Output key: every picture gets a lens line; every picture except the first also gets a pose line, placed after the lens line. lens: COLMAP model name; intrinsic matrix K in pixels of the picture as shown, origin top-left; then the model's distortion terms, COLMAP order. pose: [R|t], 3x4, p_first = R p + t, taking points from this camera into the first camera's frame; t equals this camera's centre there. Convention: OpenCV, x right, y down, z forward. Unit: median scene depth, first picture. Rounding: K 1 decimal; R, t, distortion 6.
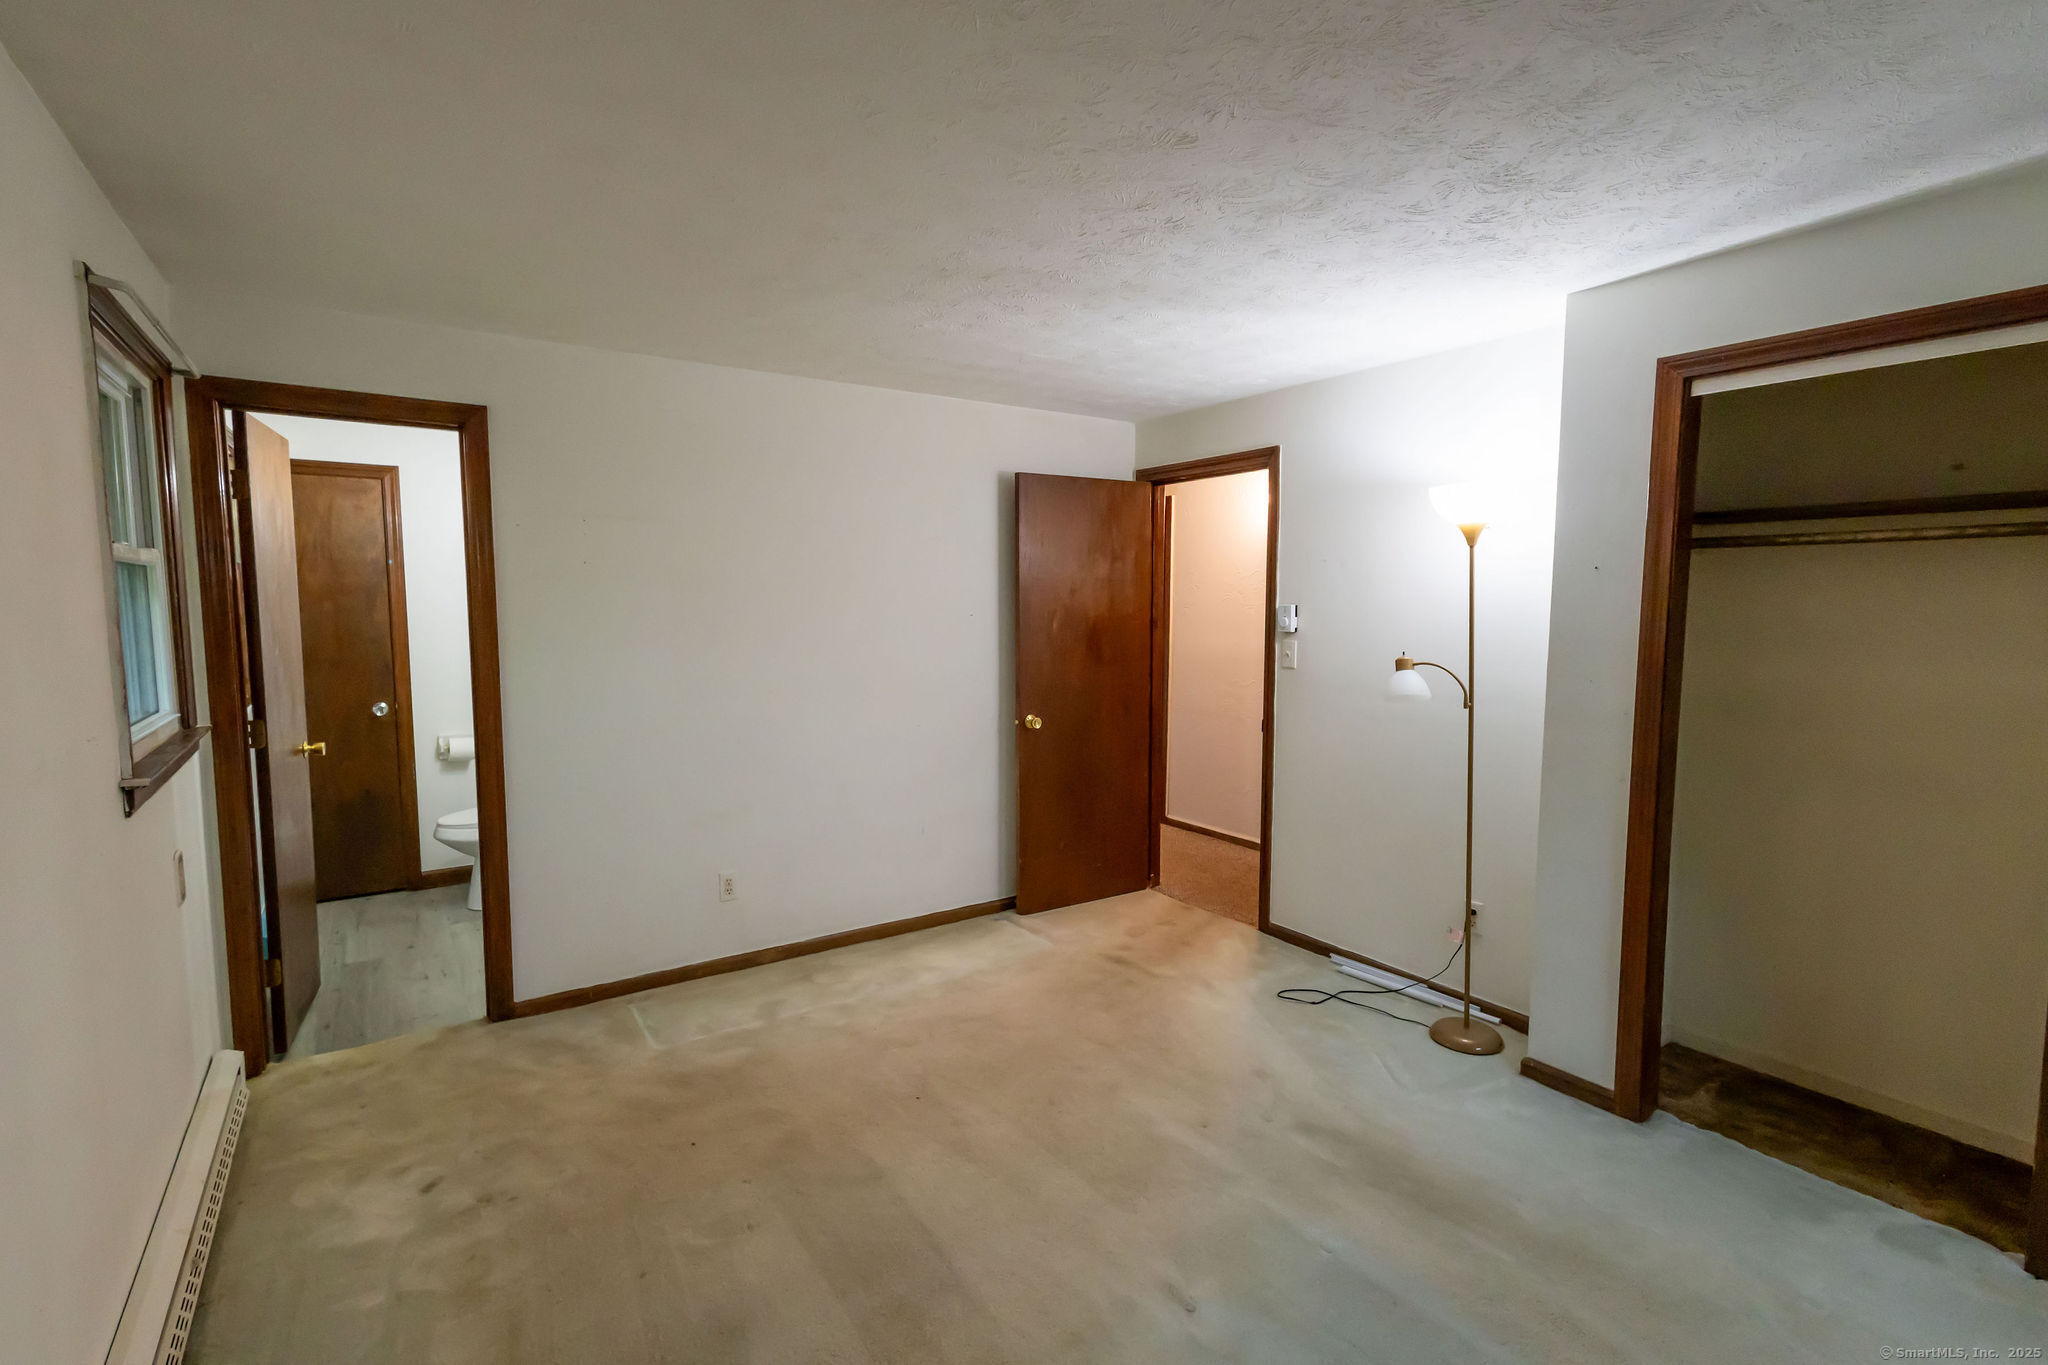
lens RADIAL K [[972.9, 0, 1024.0], [0, 972.9, 682.5], [0, 0, 1]] dist [0.001701, 0.000212]
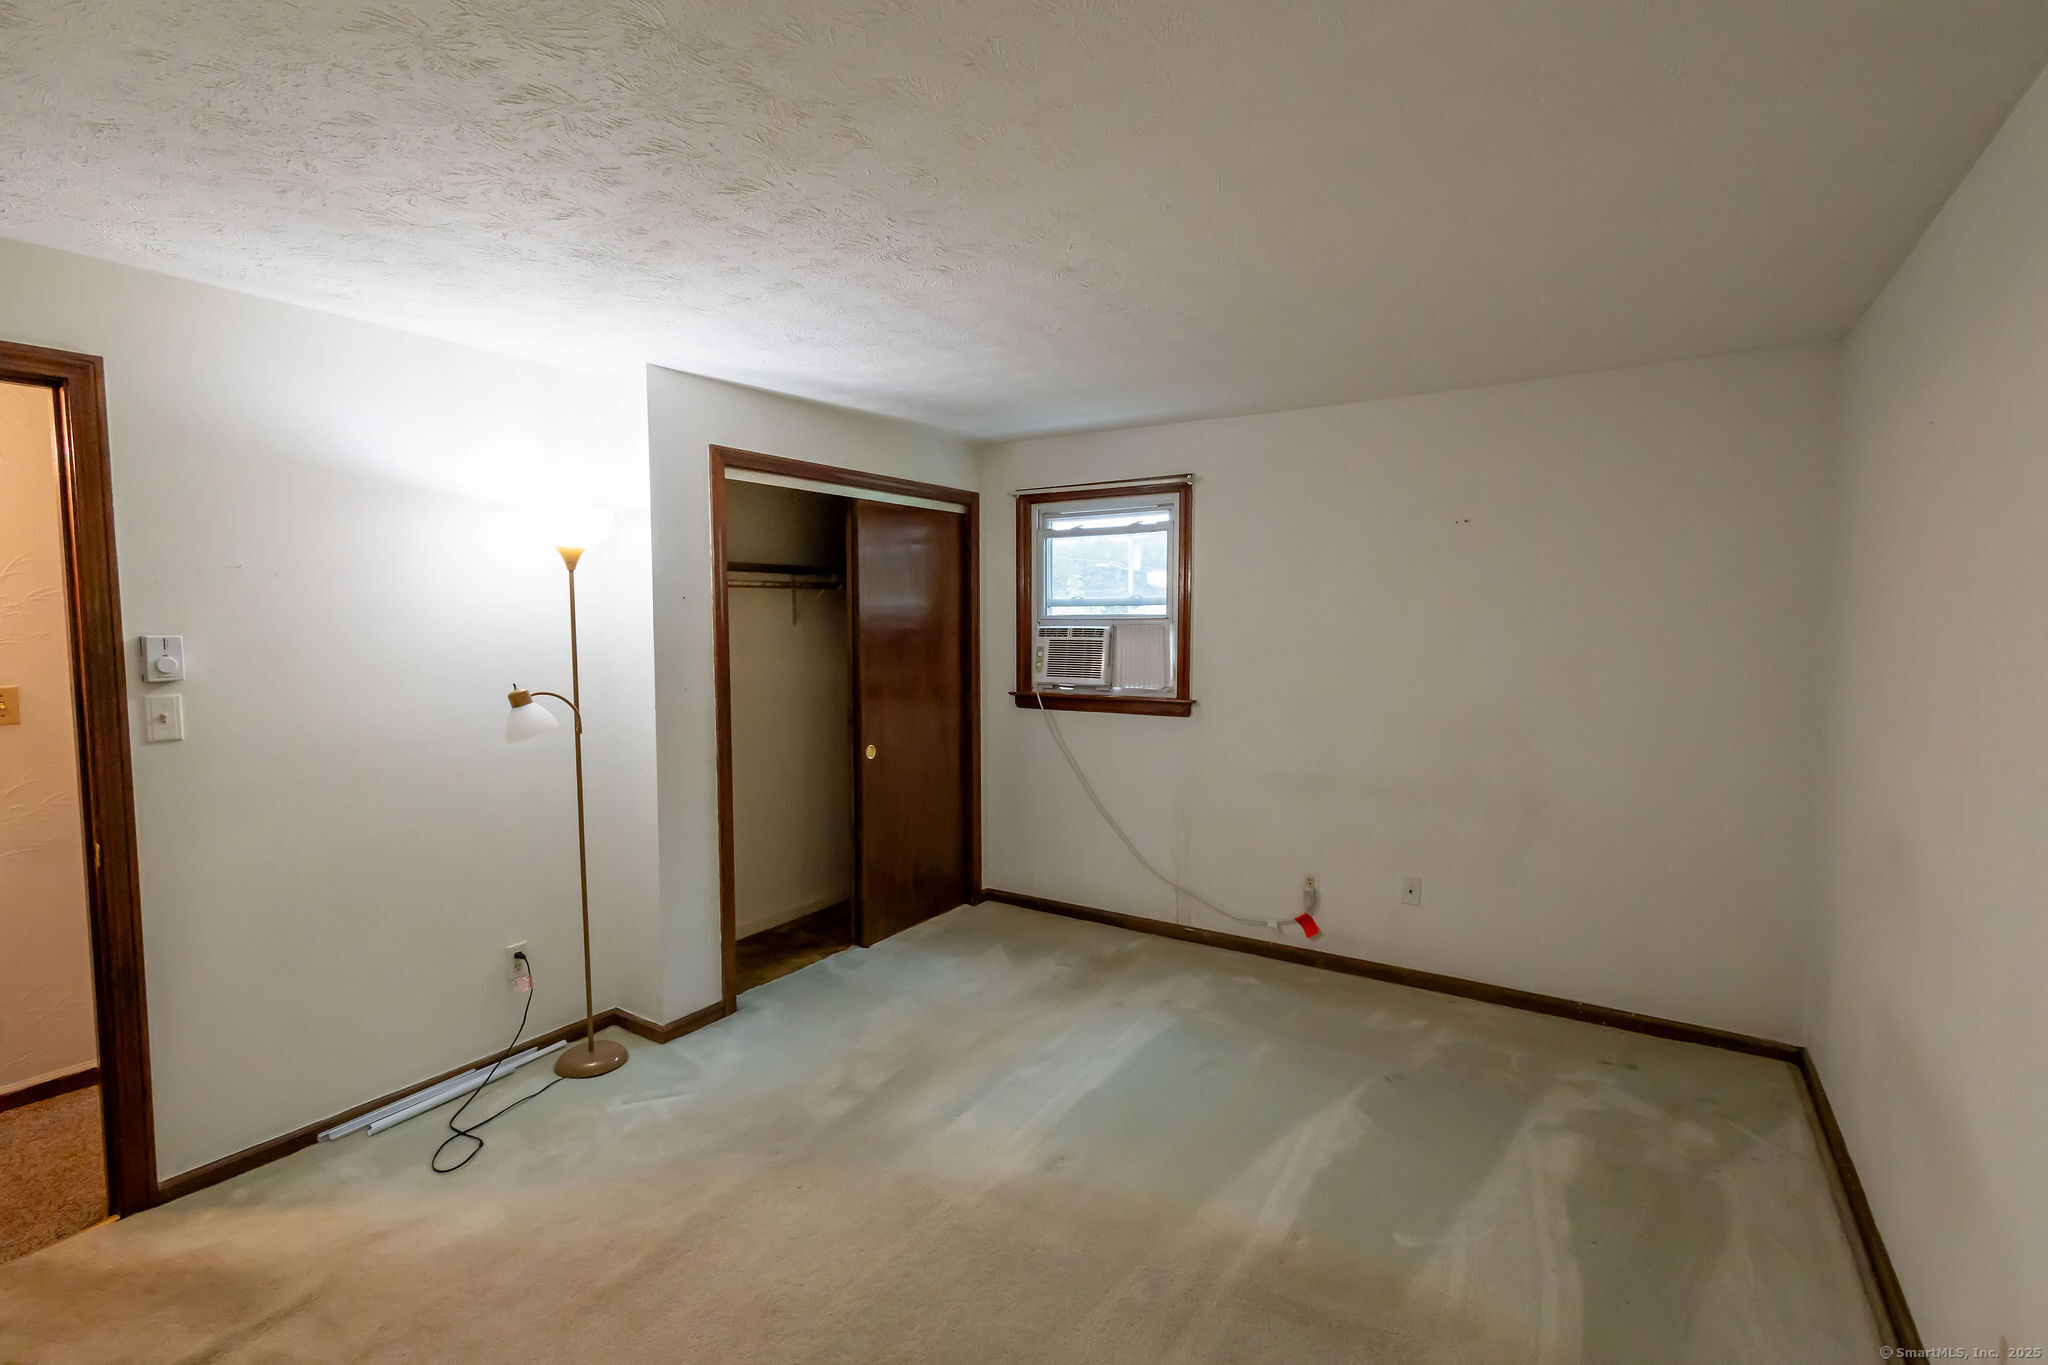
lens RADIAL K [[972.9, 0, 1024.0], [0, 972.9, 682.5], [0, 0, 1]] dist [0.001701, 0.000212]
pose [[-0.418918, -0.052548, 0.906502, -0.823690], [0.087024, 0.991405, 0.097686, -0.106096], [-0.903844, 0.119809, -0.410745, 1.286057]]
